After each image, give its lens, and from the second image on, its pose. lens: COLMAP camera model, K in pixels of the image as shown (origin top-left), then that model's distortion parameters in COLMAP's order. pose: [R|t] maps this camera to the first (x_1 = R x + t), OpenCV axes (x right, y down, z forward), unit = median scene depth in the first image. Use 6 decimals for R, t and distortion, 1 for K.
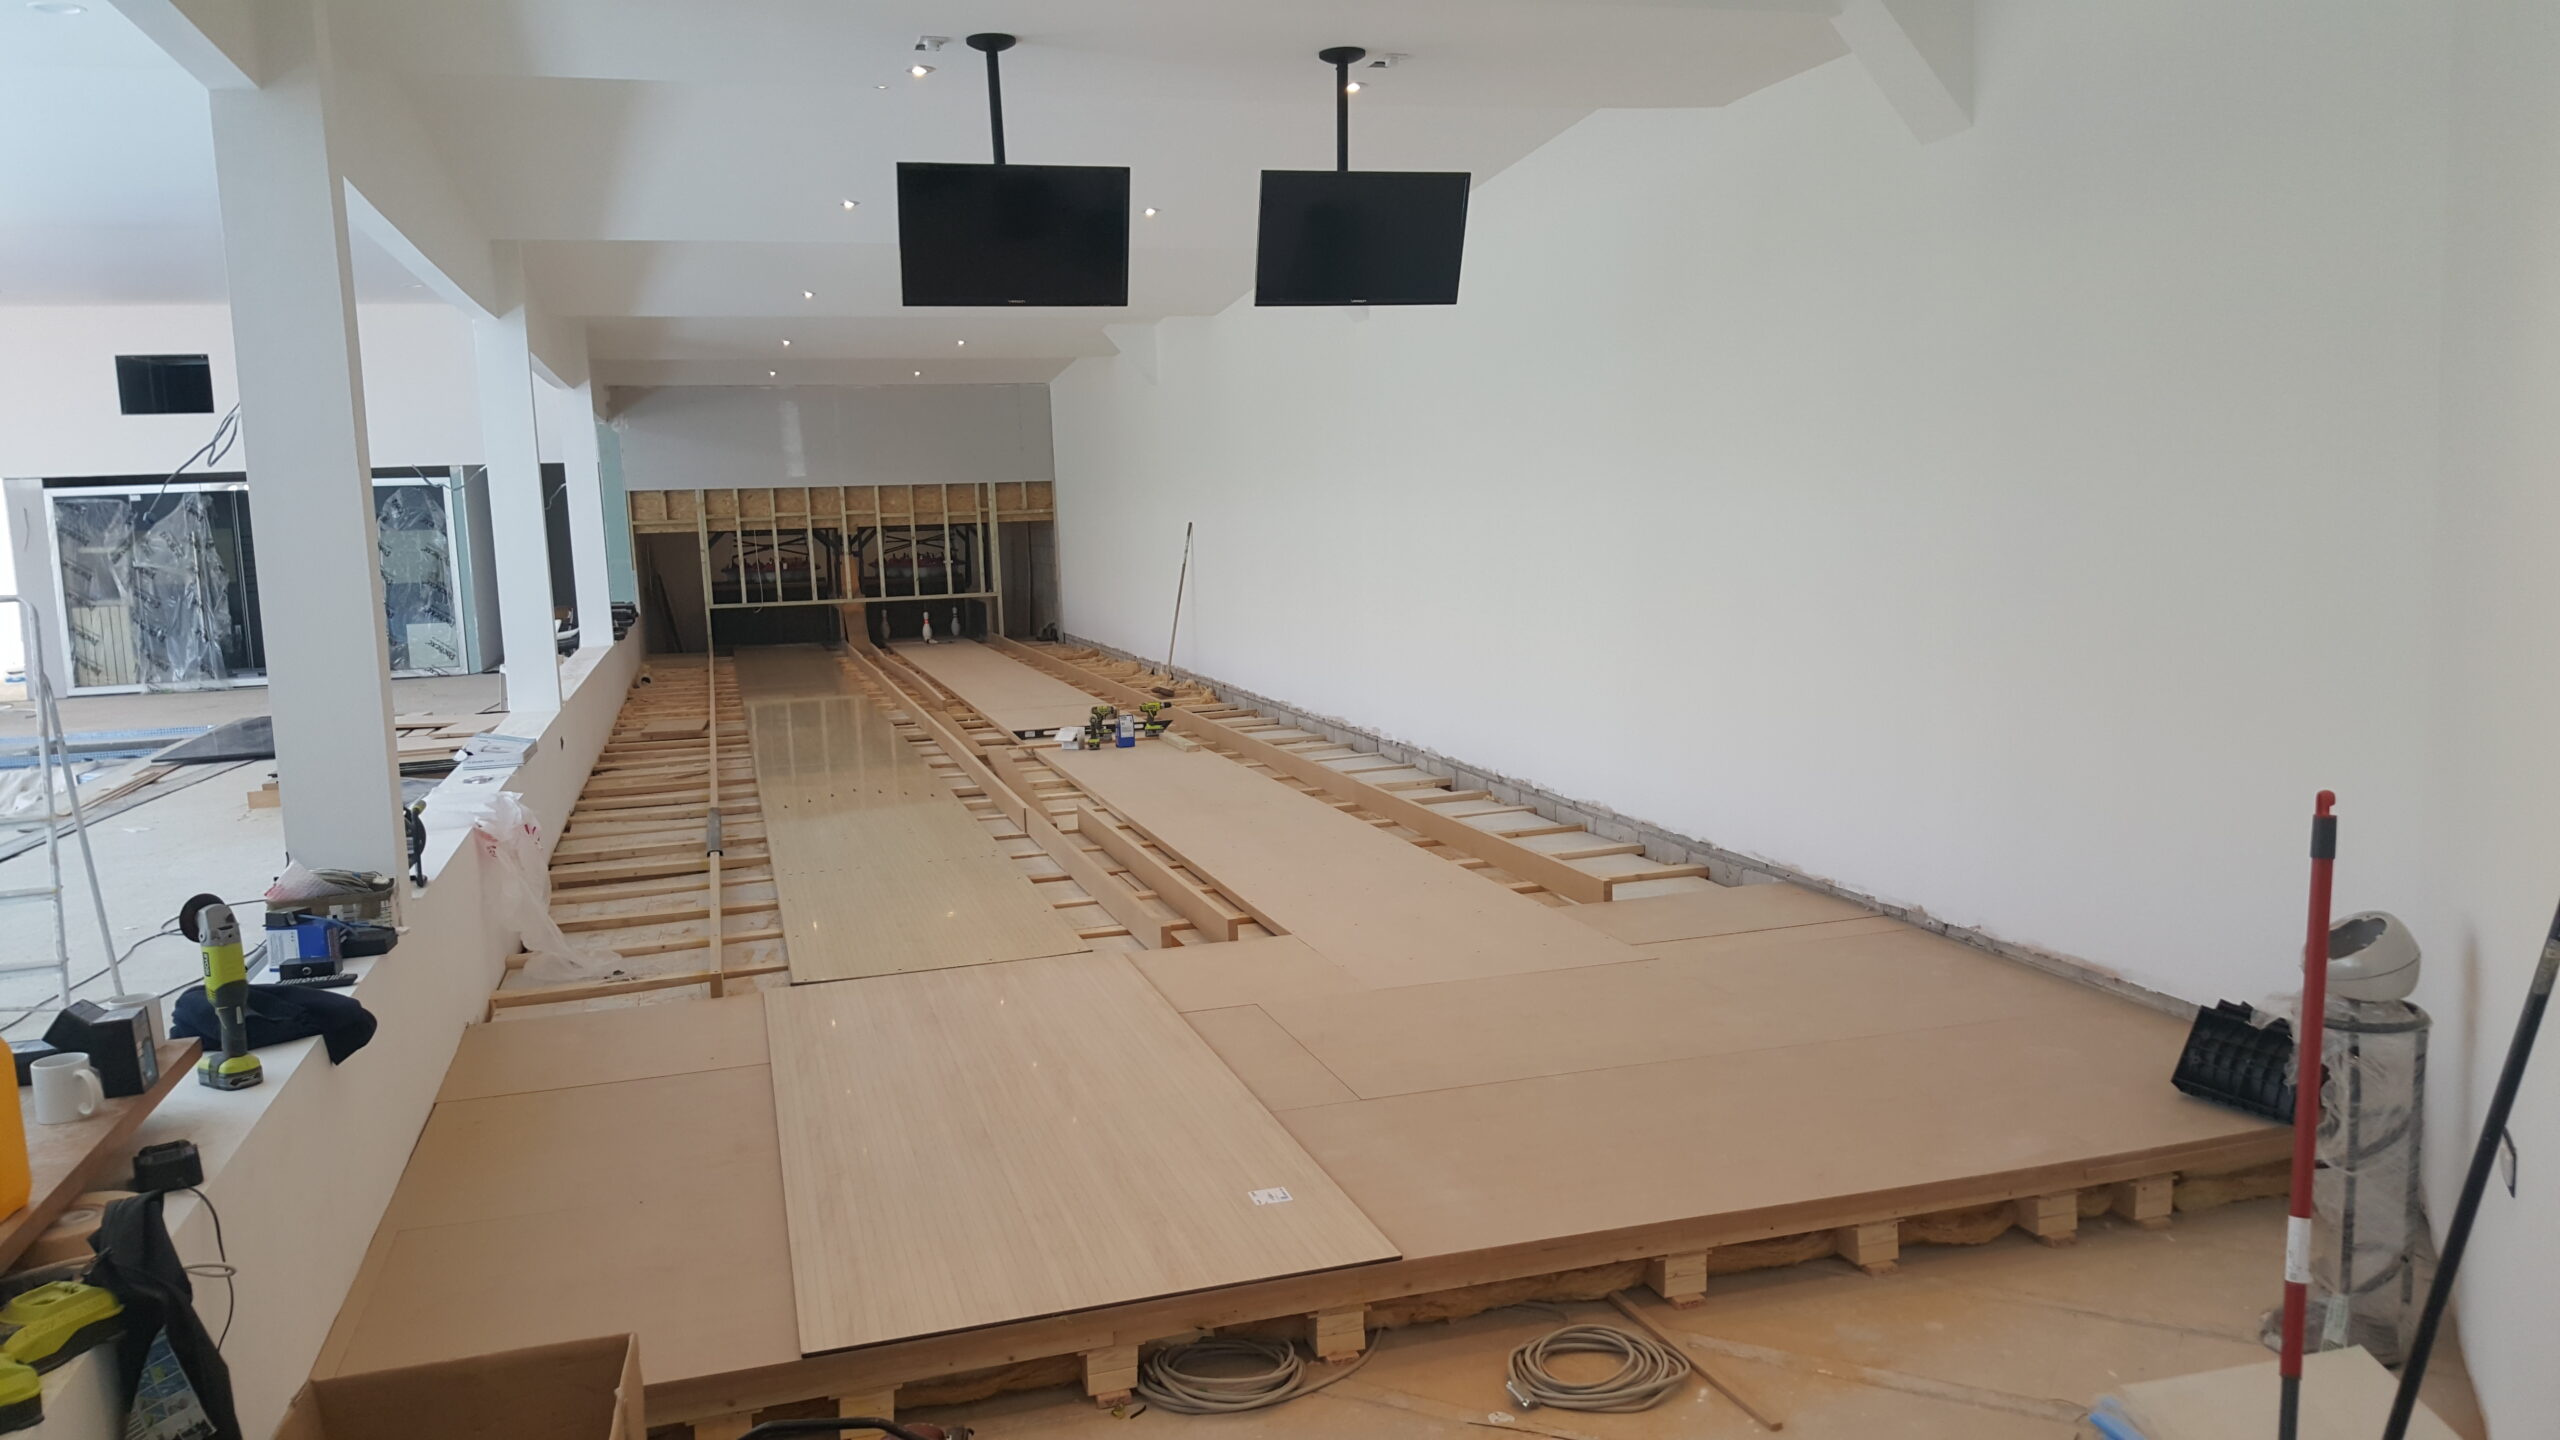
lens RADIAL K [[1871.2, 0, 1280.0], [0, 1871.2, 720.0], [0, 0, 1]] dist [0.117110, -0.185730]
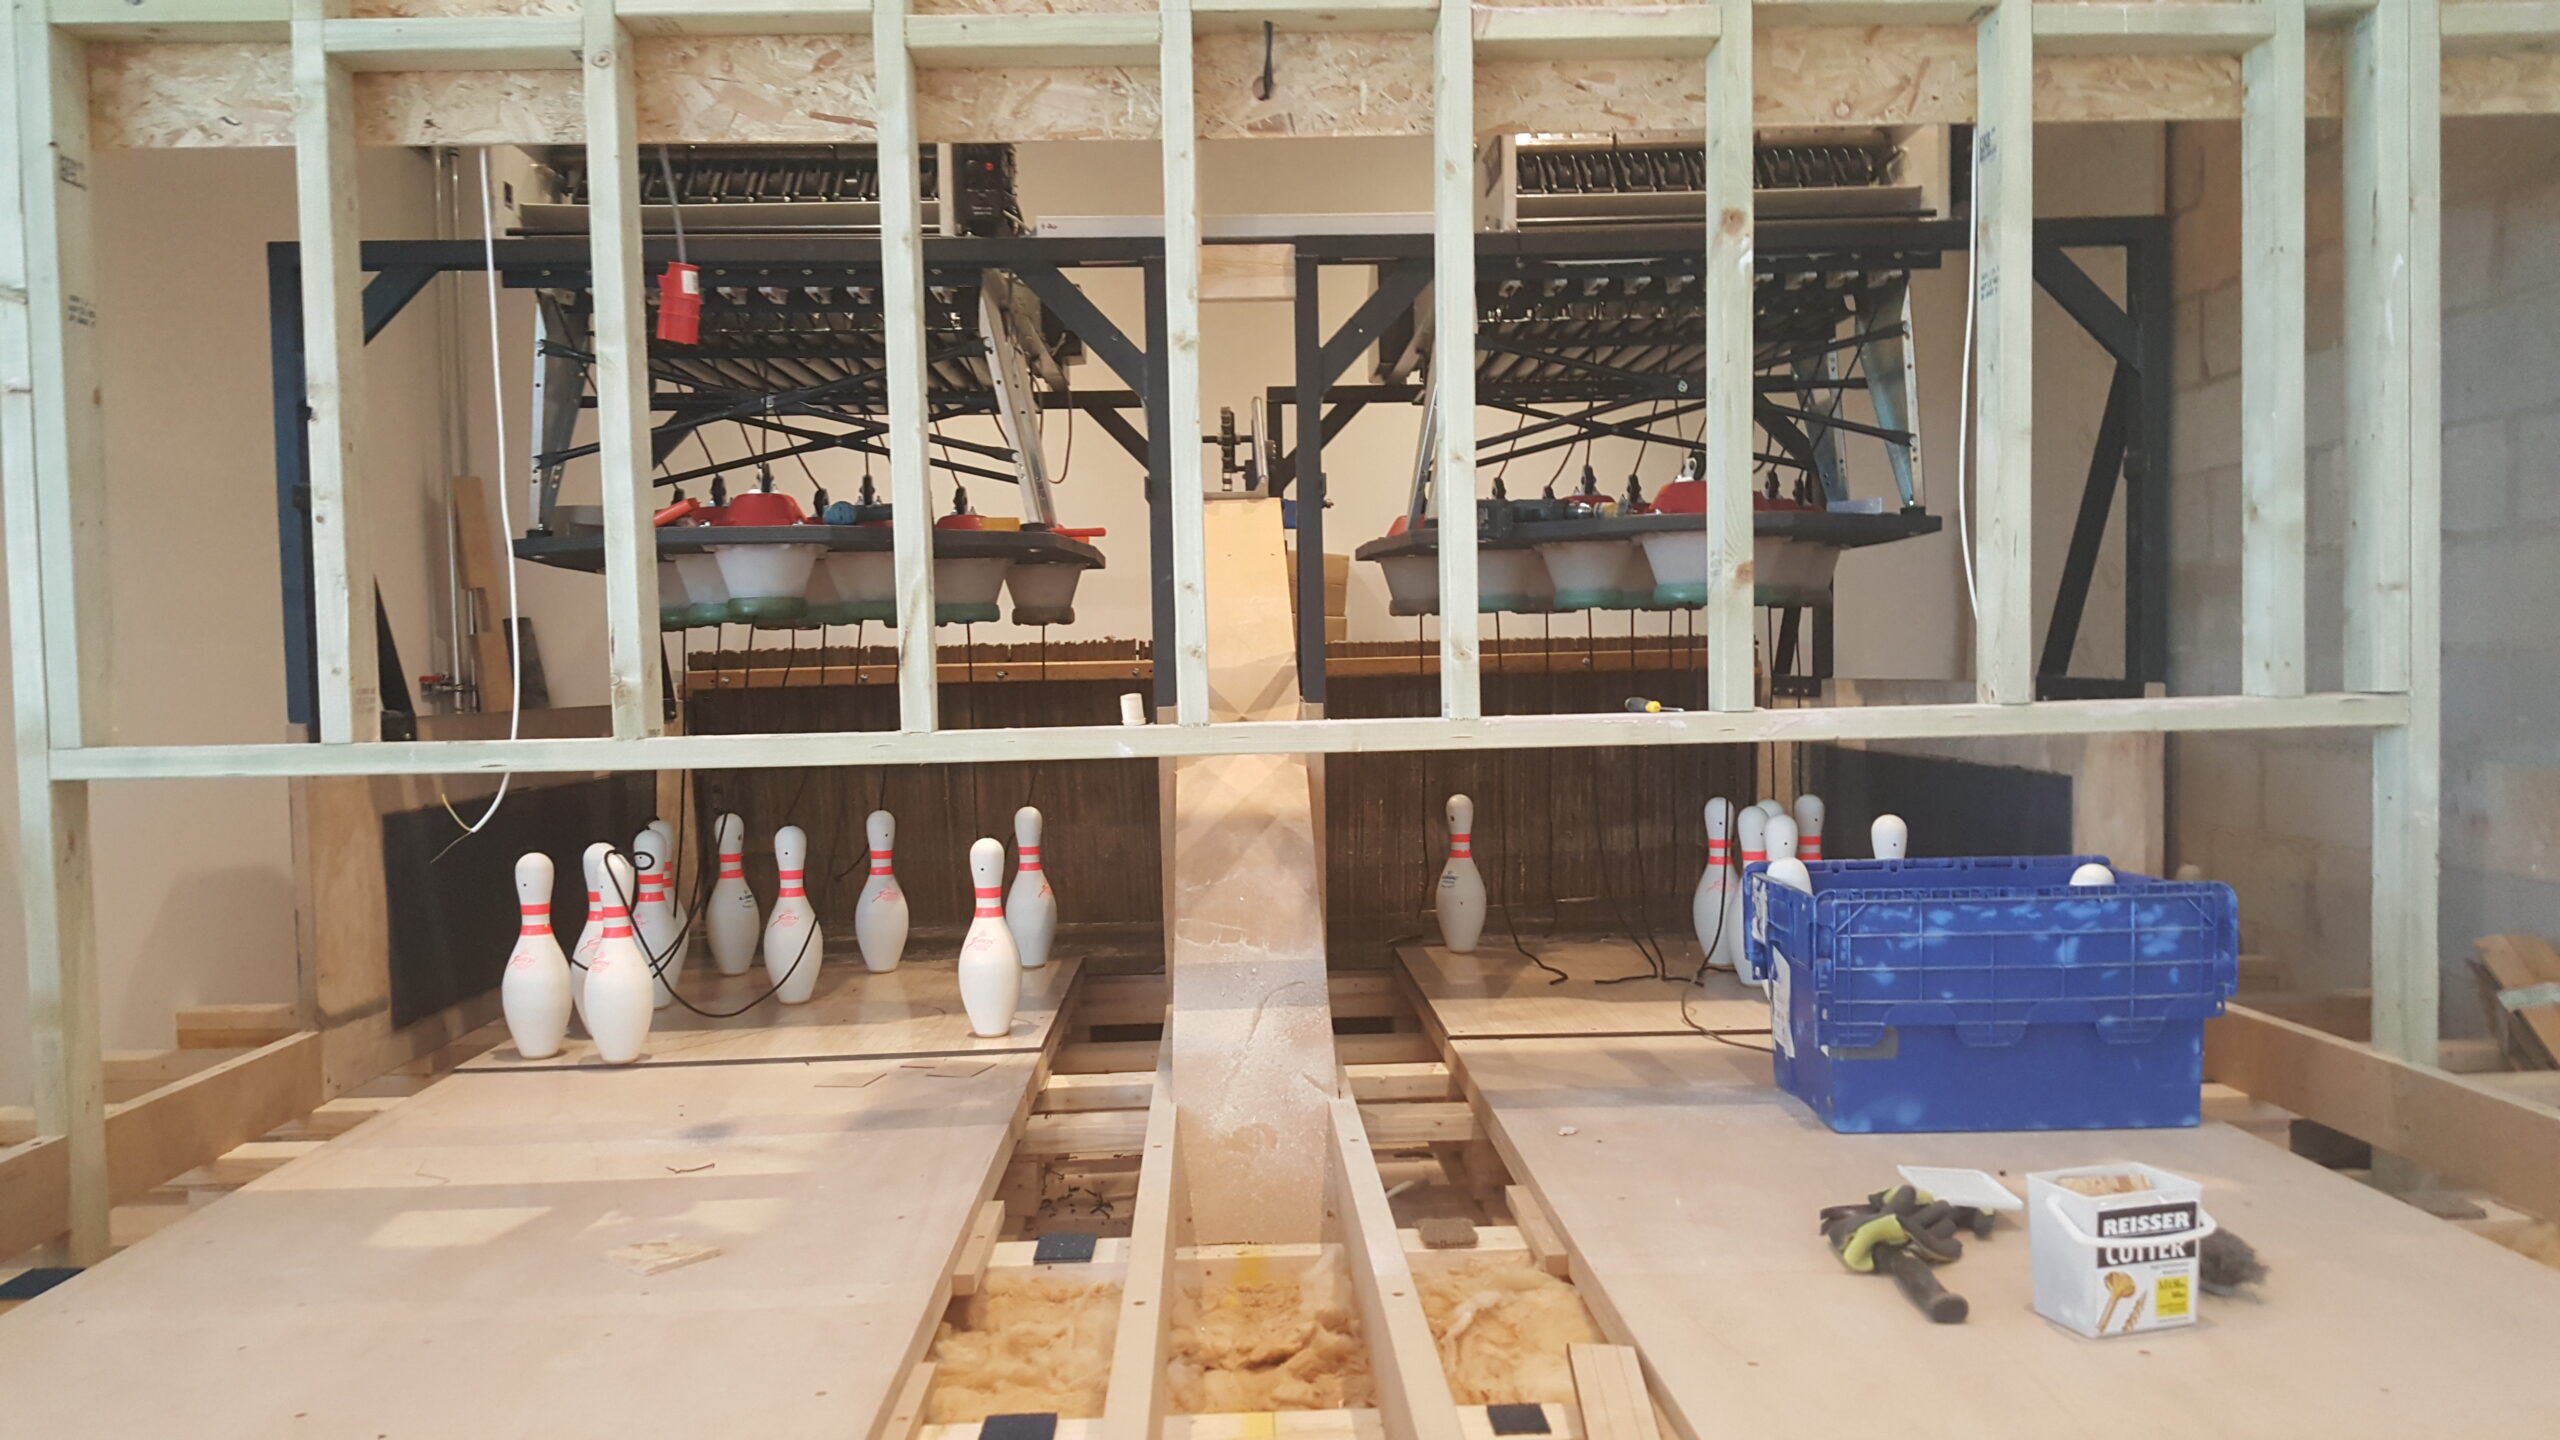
lens RADIAL K [[1871.2, 0, 1280.0], [0, 1871.2, 720.0], [0, 0, 1]] dist [0.117110, -0.185730]
pose [[0.967330, 0.022023, -0.252561, -0.241039], [-0.044865, 0.995367, -0.085039, -0.068429], [0.249518, 0.093592, 0.963837, 1.107819]]
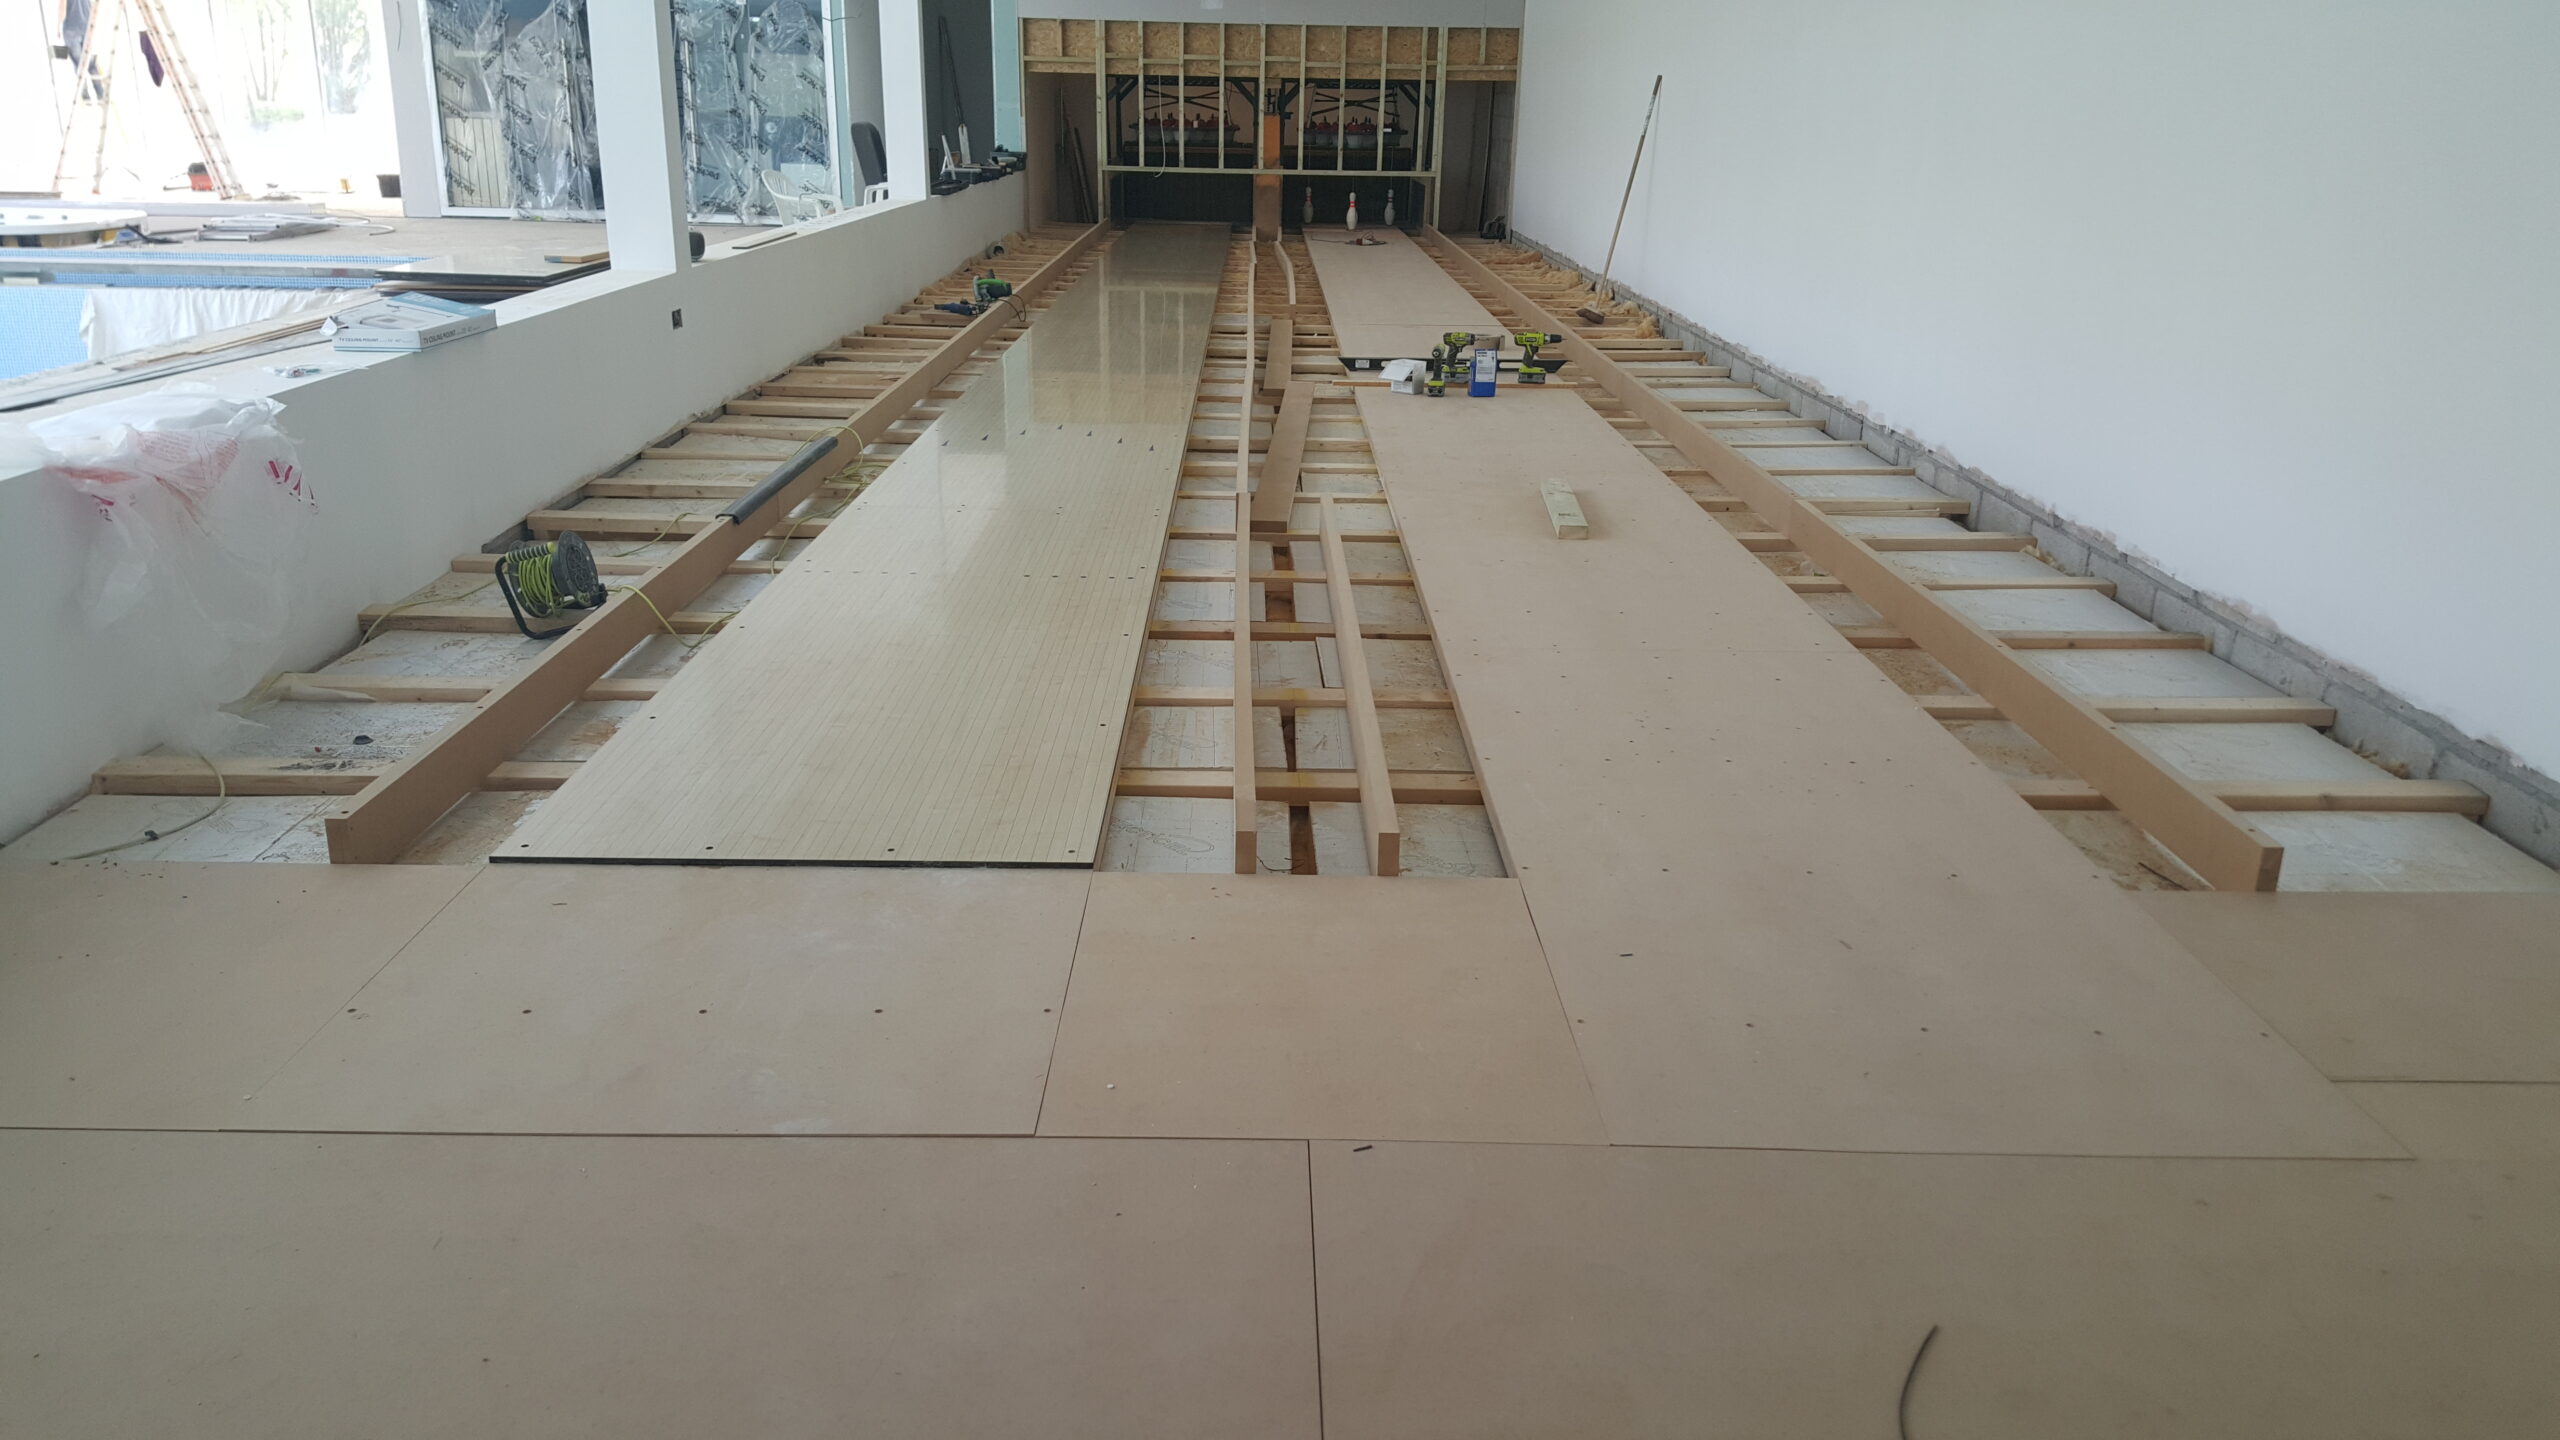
lens RADIAL K [[1858.3, 0, 1265.9], [0, 1858.3, 706.8], [0, 0, 1]] dist [0.129386, -0.200473]
pose [[0.956408, 0.139119, -0.256766, 0.024730], [-0.085513, 0.974113, 0.209265, -0.008079], [0.279232, -0.178185, 0.943546, 0.219654]]
